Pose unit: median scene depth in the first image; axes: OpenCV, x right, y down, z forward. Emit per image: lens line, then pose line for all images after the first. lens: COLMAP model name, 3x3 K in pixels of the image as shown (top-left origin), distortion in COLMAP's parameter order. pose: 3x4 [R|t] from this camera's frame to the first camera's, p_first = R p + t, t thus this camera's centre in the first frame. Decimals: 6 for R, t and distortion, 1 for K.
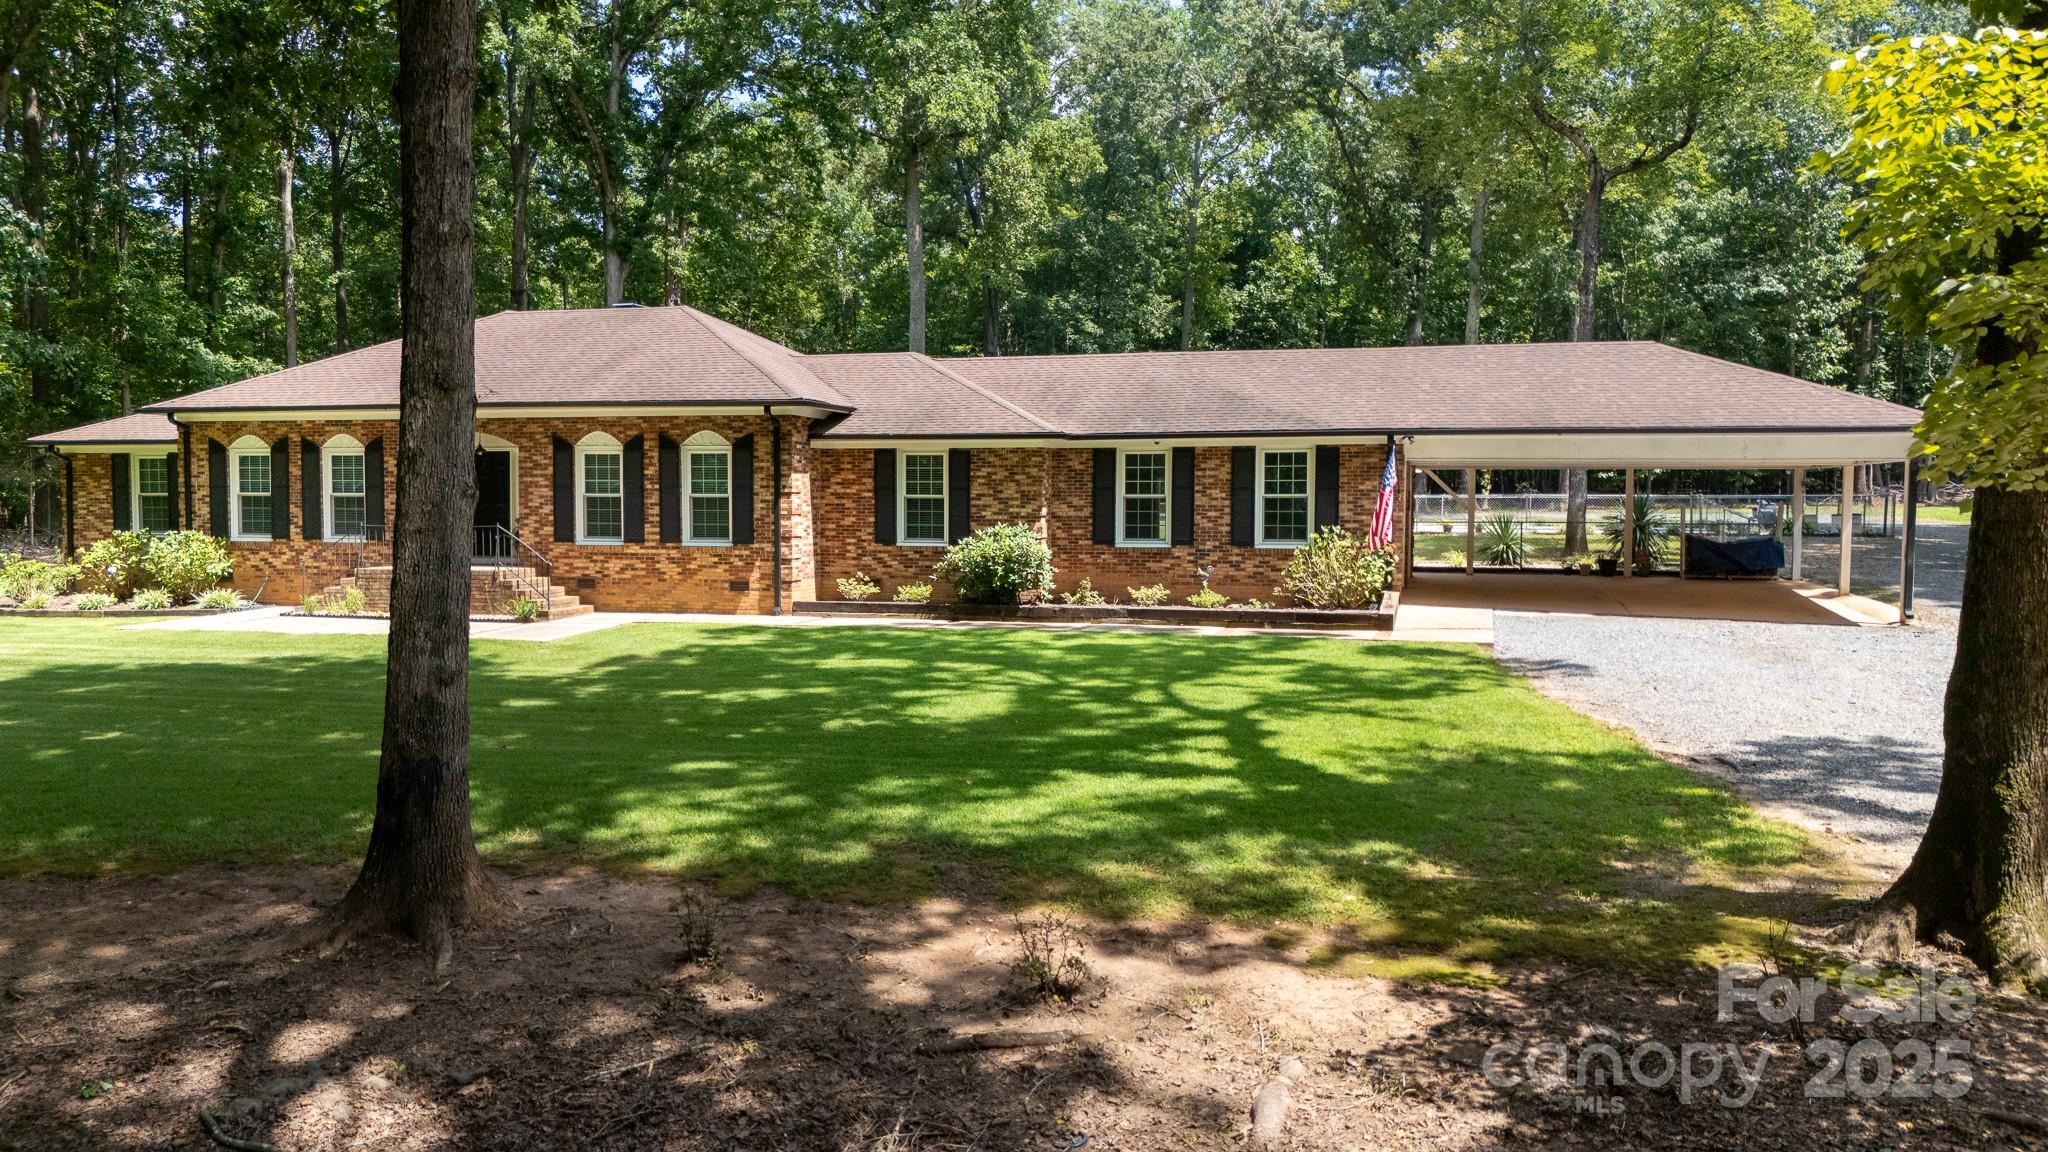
lens RADIAL K [[1491.3, 0, 995.7], [0, 1491.3, 612.8], [0, 0, 1]] dist [0.051996, -0.056655]
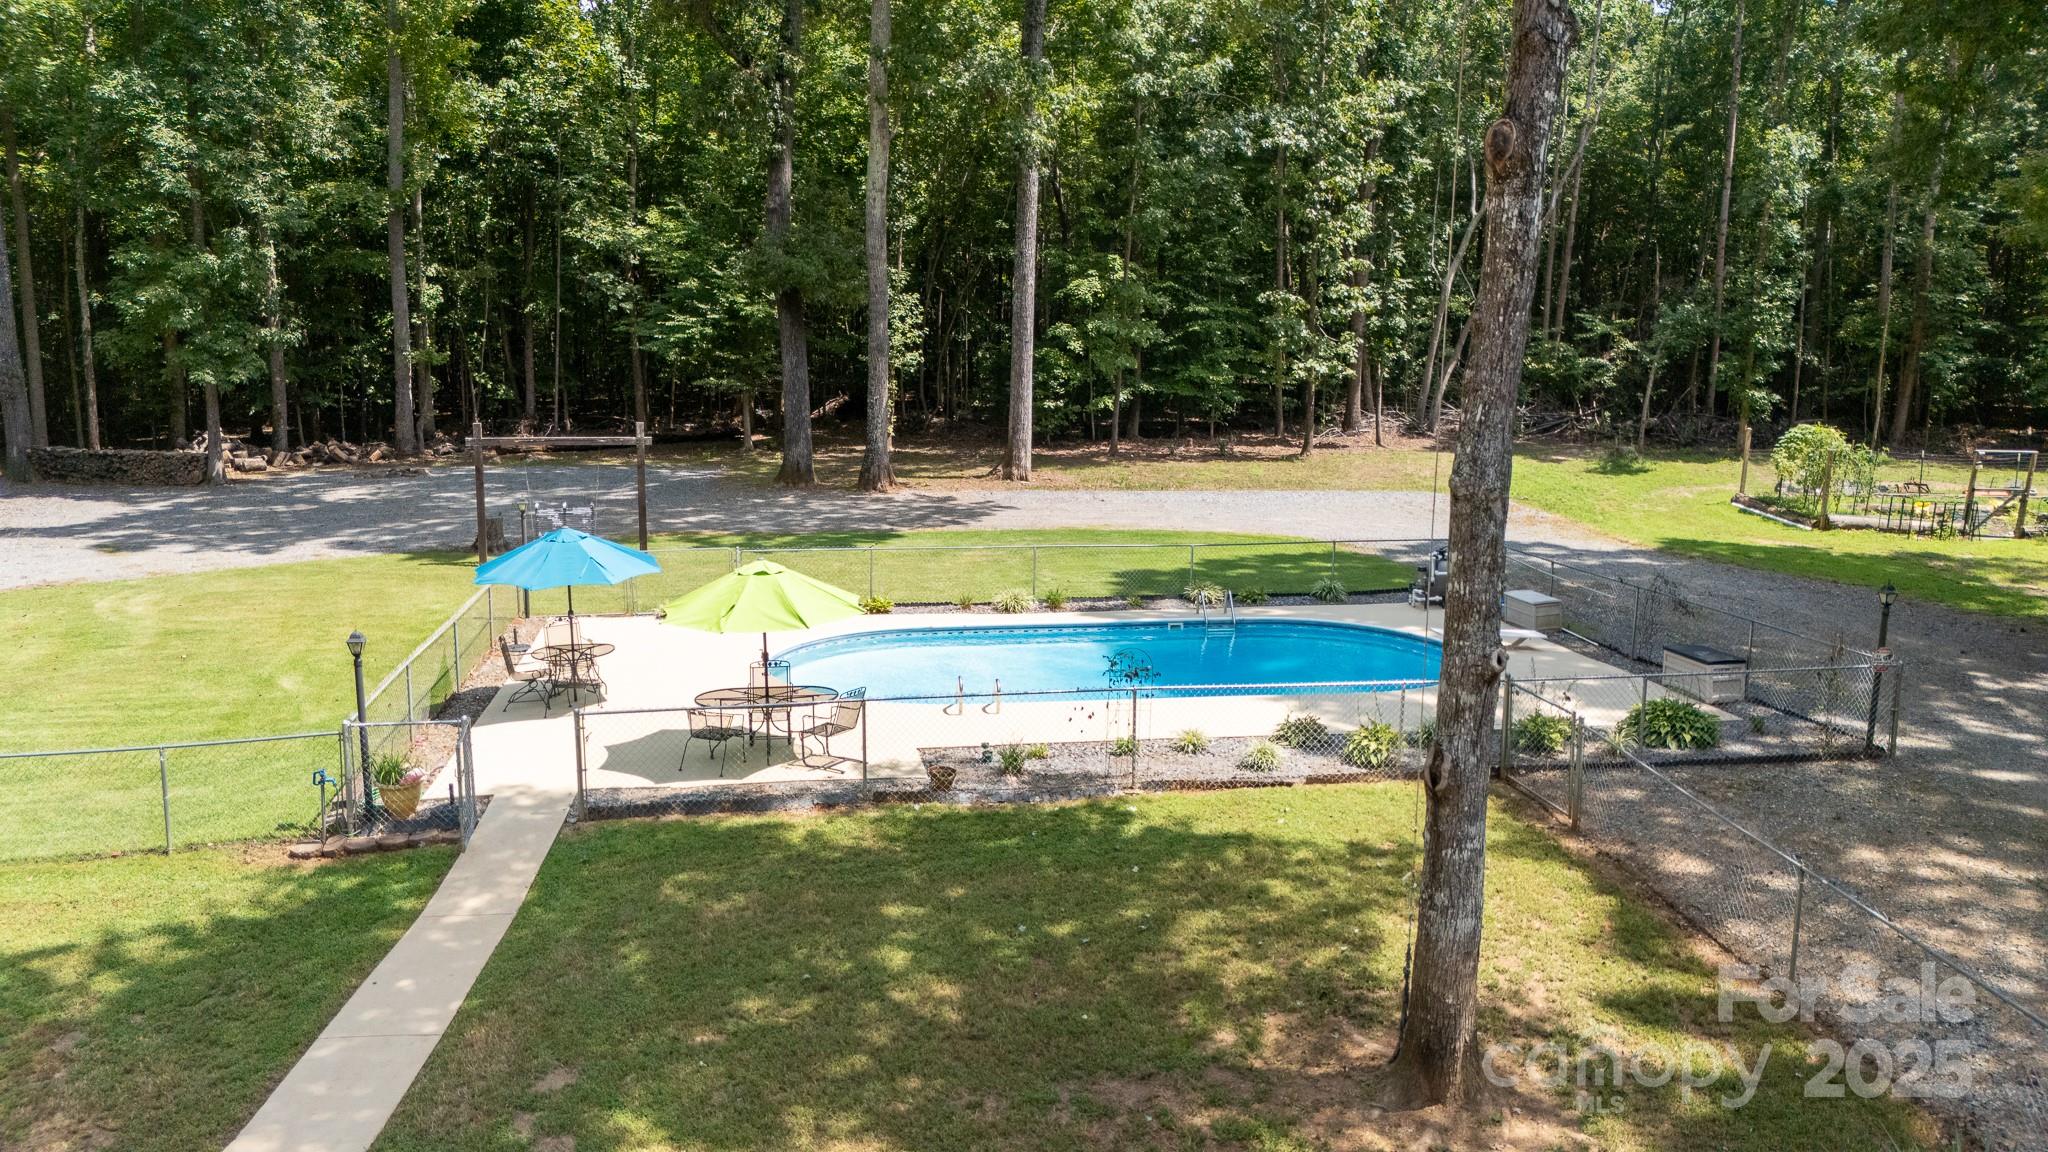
lens RADIAL K [[1491.3, 0, 1026.0], [0, 1491.3, 579.2], [0, 0, 1]] dist [0.051996, -0.056655]
pose [[0.901159, -0.072152, 0.427441, 0.259515], [0.029929, 0.994053, 0.104699, -0.229869], [-0.432454, -0.081558, 0.897960, 1.055643]]
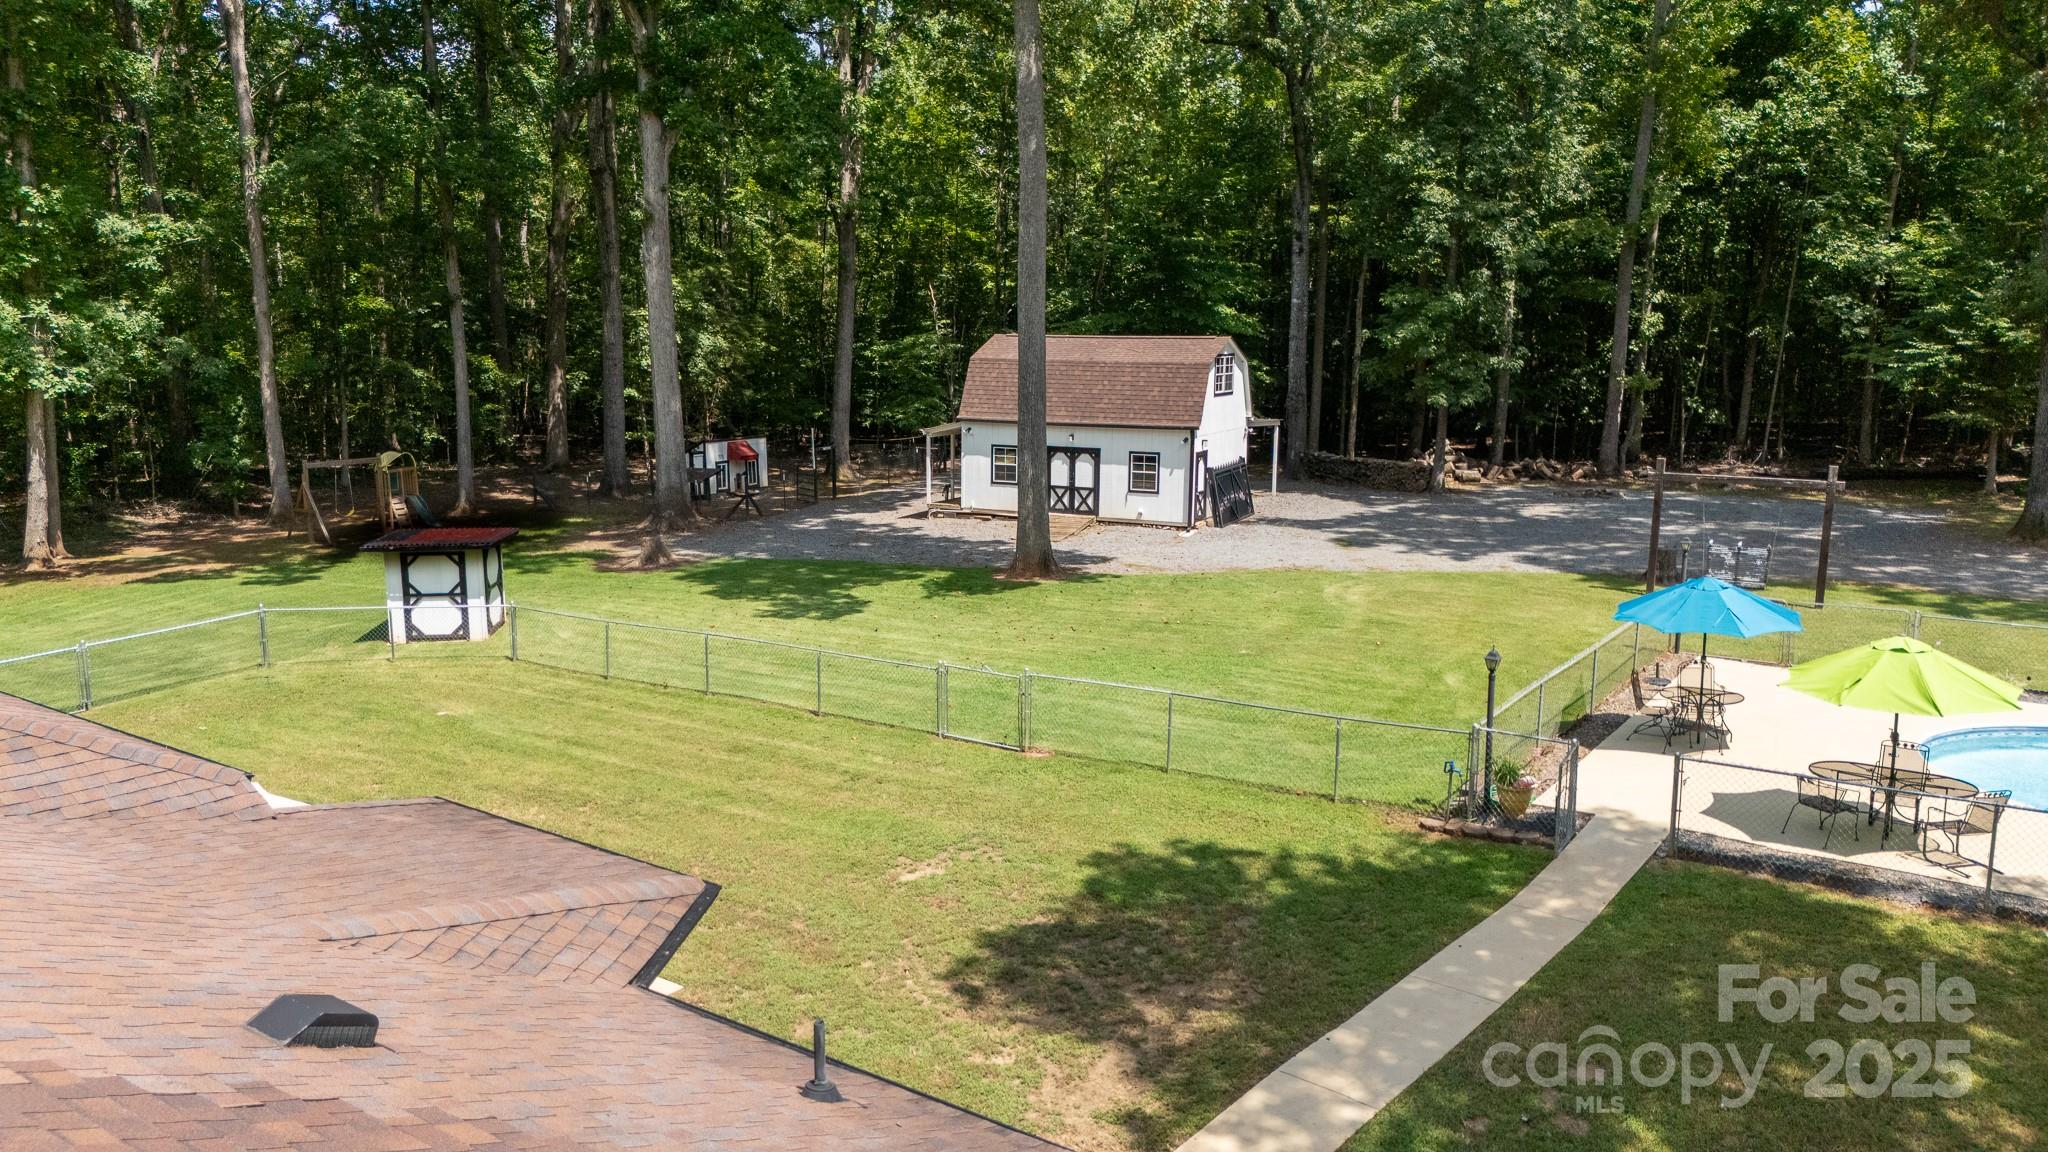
lens RADIAL K [[1491.3, 0, 1024.9], [0, 1491.3, 579.2], [0, 0, 1]] dist [0.051996, -0.056655]
pose [[0.947036, 0.054655, -0.316441, 0.283368], [-0.024658, 0.994877, 0.098039, -0.249126], [0.320179, -0.085044, 0.943532, 0.984526]]
